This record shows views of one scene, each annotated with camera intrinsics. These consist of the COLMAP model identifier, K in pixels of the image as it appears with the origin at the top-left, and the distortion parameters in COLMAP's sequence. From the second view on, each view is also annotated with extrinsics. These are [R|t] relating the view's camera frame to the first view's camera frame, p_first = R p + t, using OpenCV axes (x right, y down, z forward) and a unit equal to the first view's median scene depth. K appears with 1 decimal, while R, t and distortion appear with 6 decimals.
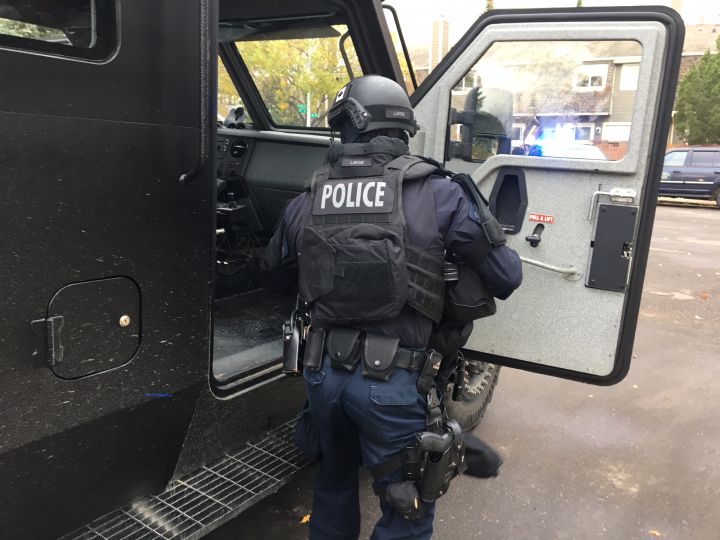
lens RADIAL K [[621.4, 0, 360.0], [0, 621.4, 270.0], [0, 0, 1]] dist [0.015216, -0.004834]
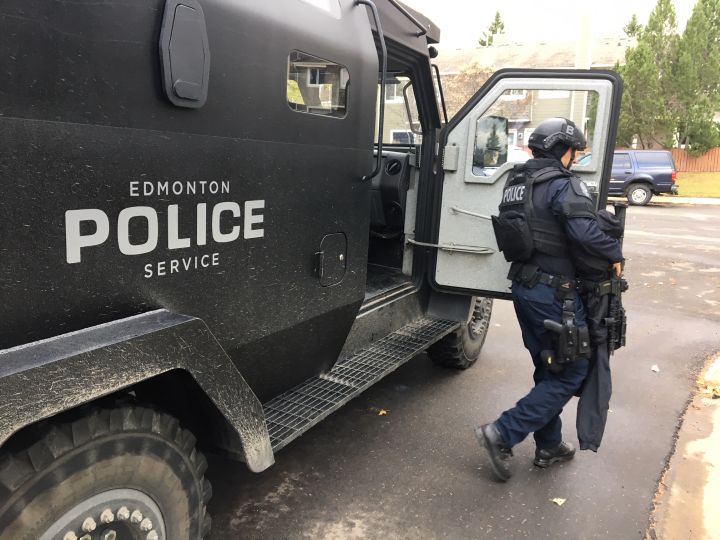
lens RADIAL K [[589.4, 0, 360.0], [0, 589.4, 270.0], [0, 0, 1]] dist [-0.000583, 0.001574]
pose [[0.995368, -0.030872, 0.091049, -0.301401], [0.030802, 0.999523, 0.002172, 0.073257], [-0.091072, 0.000643, 0.995844, -0.446616]]
